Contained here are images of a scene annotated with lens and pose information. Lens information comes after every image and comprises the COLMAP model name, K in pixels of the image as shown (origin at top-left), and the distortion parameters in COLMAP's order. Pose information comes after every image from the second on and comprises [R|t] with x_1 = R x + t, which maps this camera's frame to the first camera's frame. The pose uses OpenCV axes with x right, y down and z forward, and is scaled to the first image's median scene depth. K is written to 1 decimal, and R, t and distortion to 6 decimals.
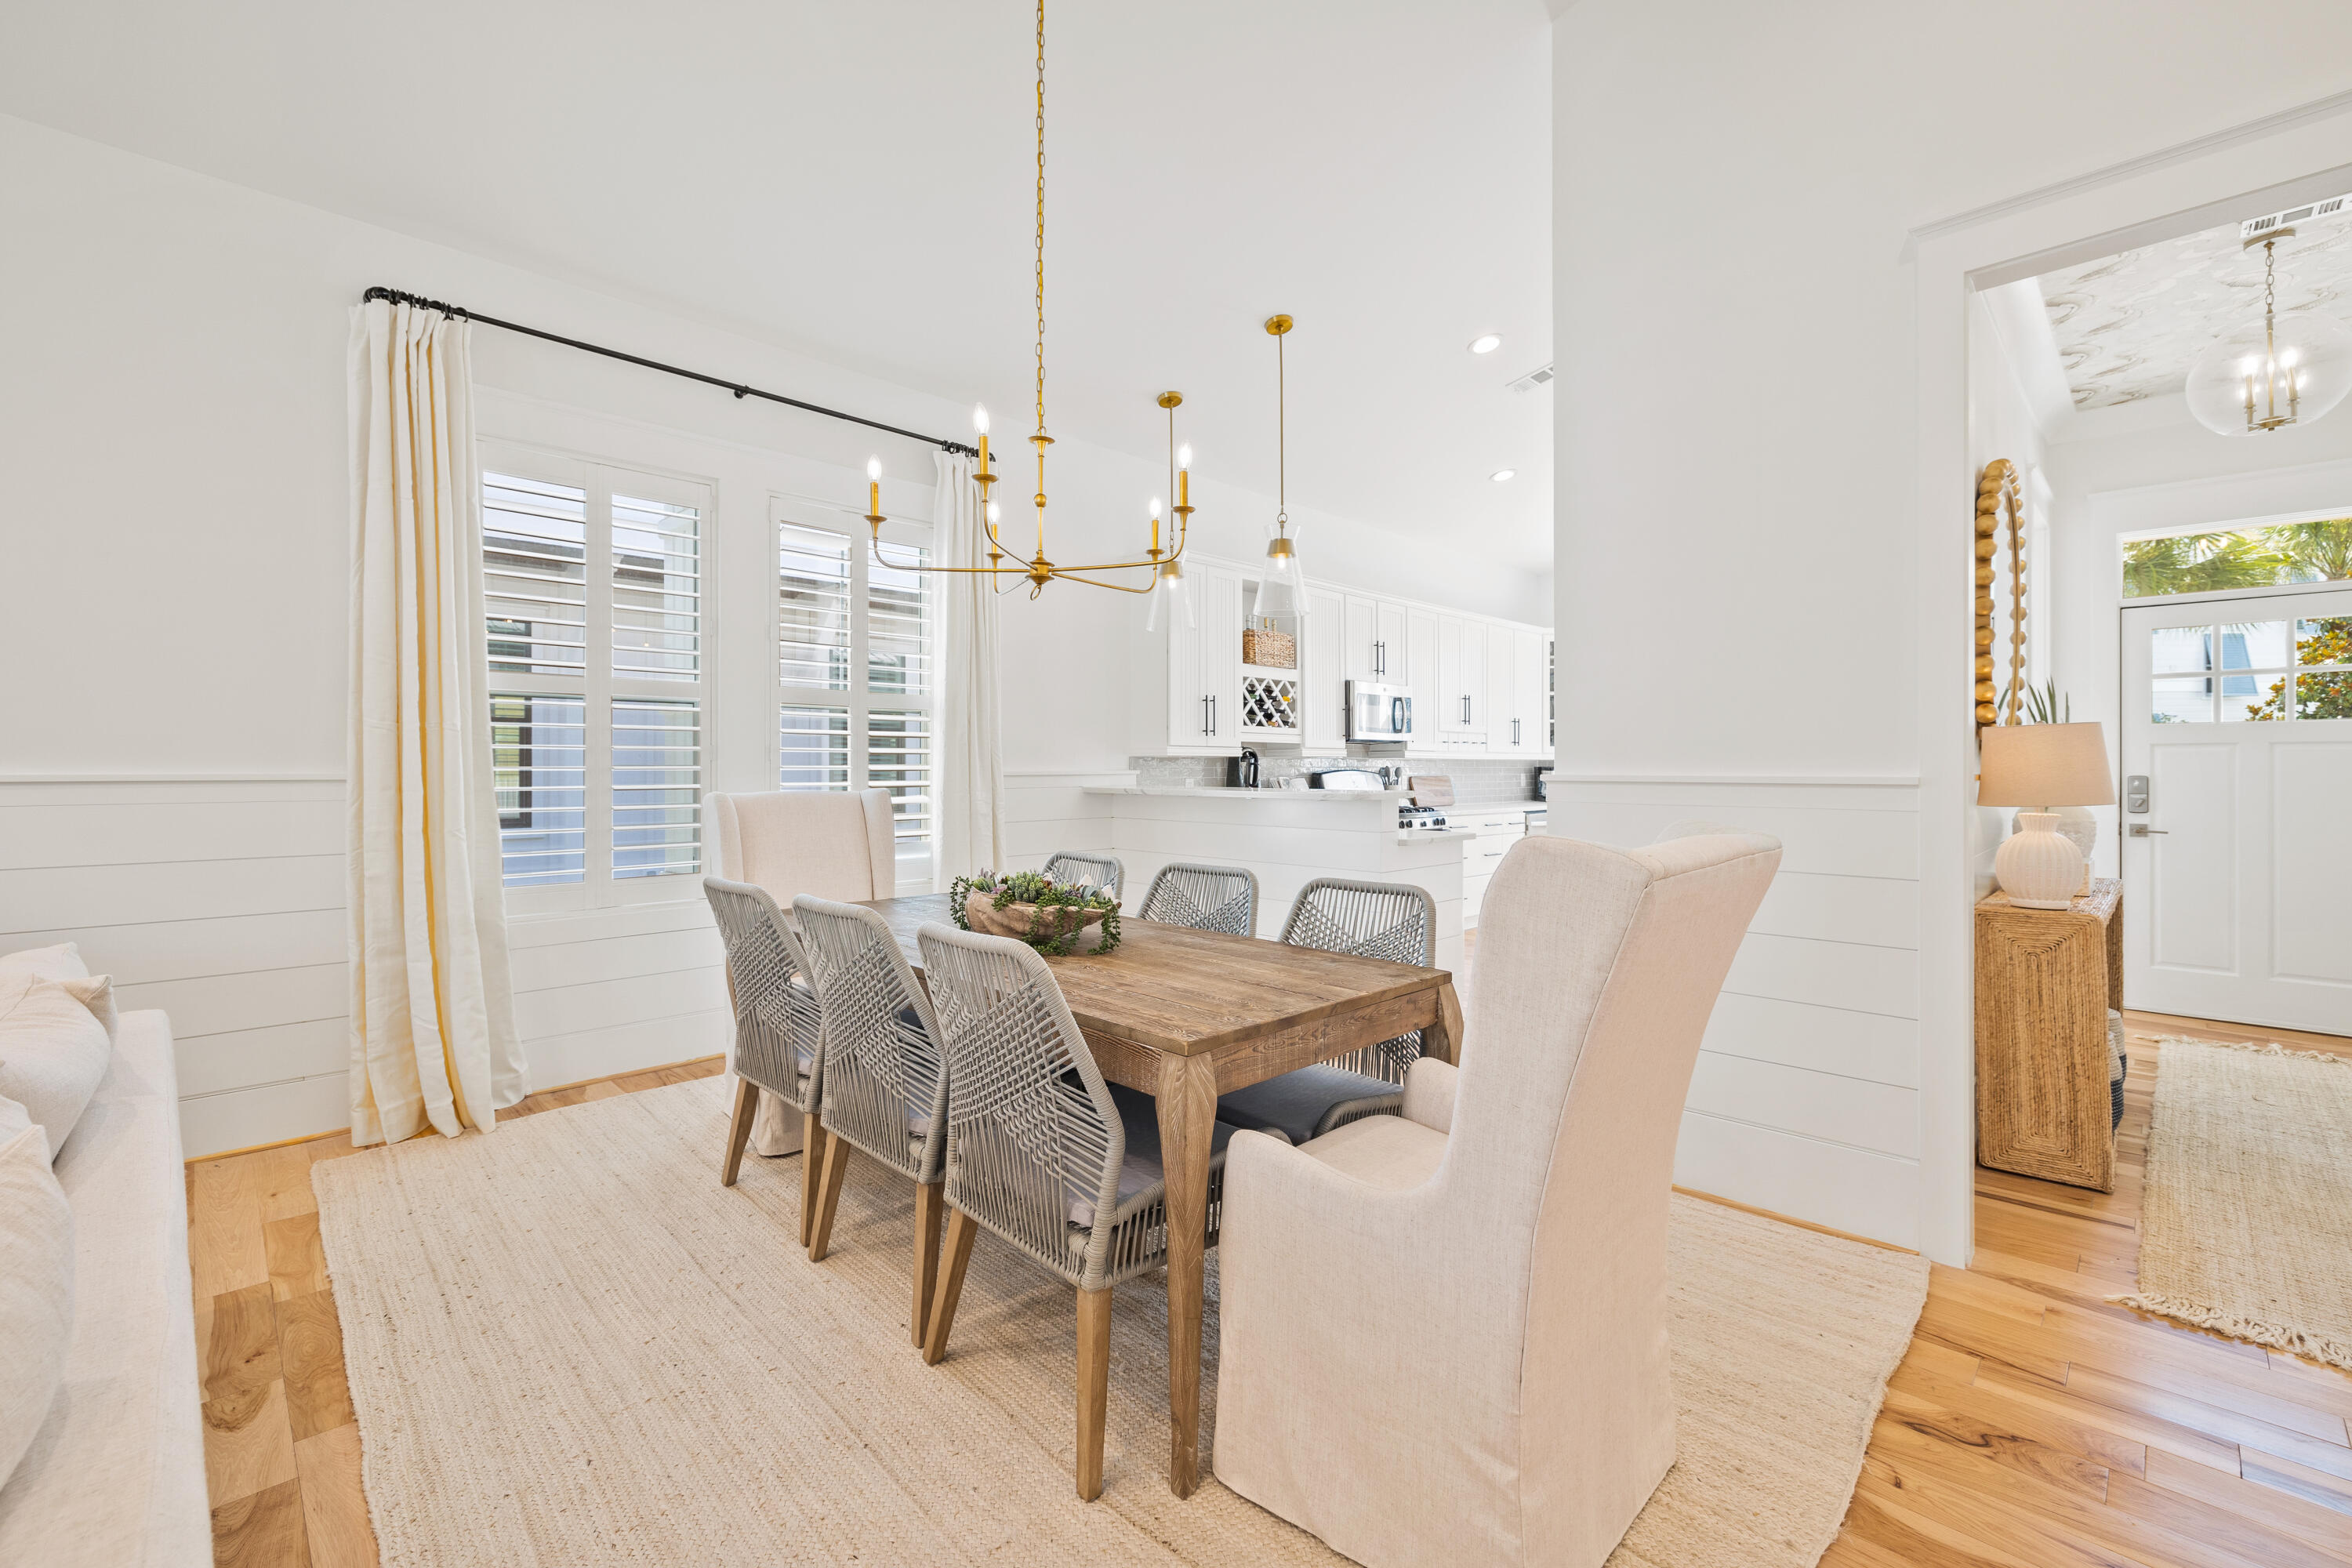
lens RADIAL K [[987.4, 0, 1189.1], [0, 987.4, 767.1], [0, 0, 1]] dist [-0.002349, 0.001257]
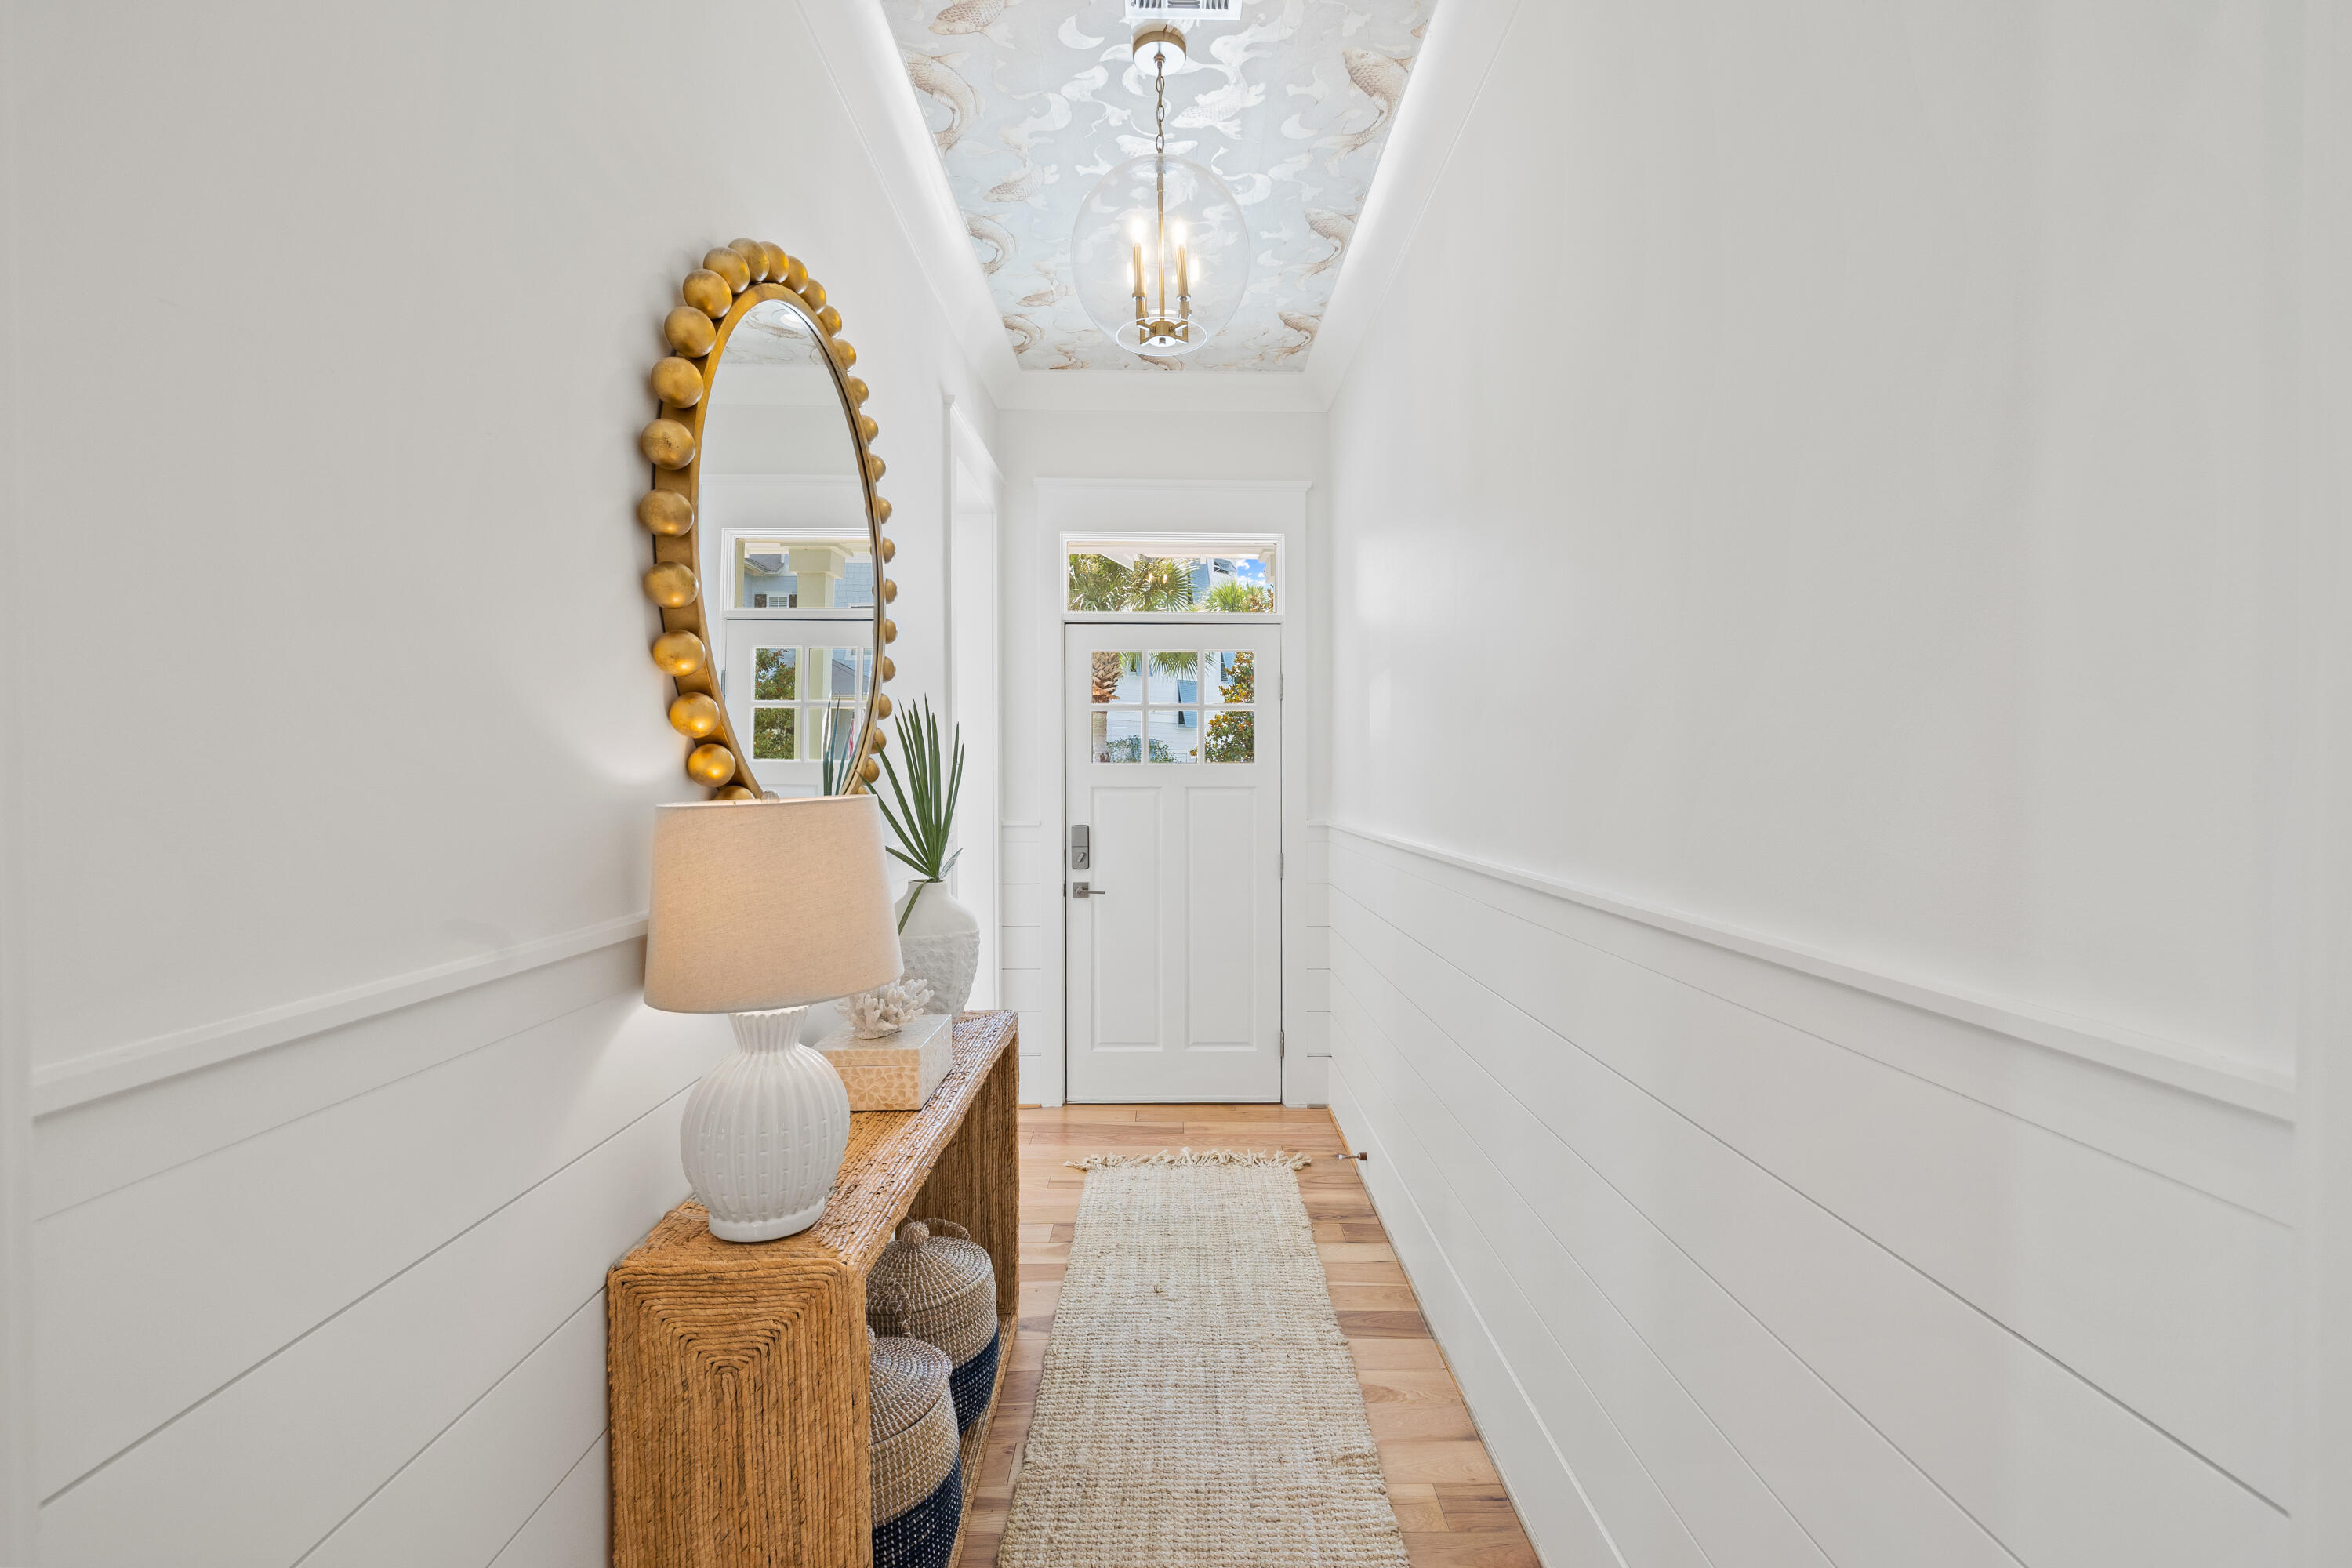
lens RADIAL K [[987.4, 0, 1175.7], [0, 987.4, 786.5], [0, 0, 1]] dist [-0.002349, 0.001257]
pose [[0.702620, -0.008699, 0.711512, 0.477172], [0.000616, 0.999932, 0.011617, -0.038197], [-0.711565, -0.007724, 0.702578, 0.398640]]
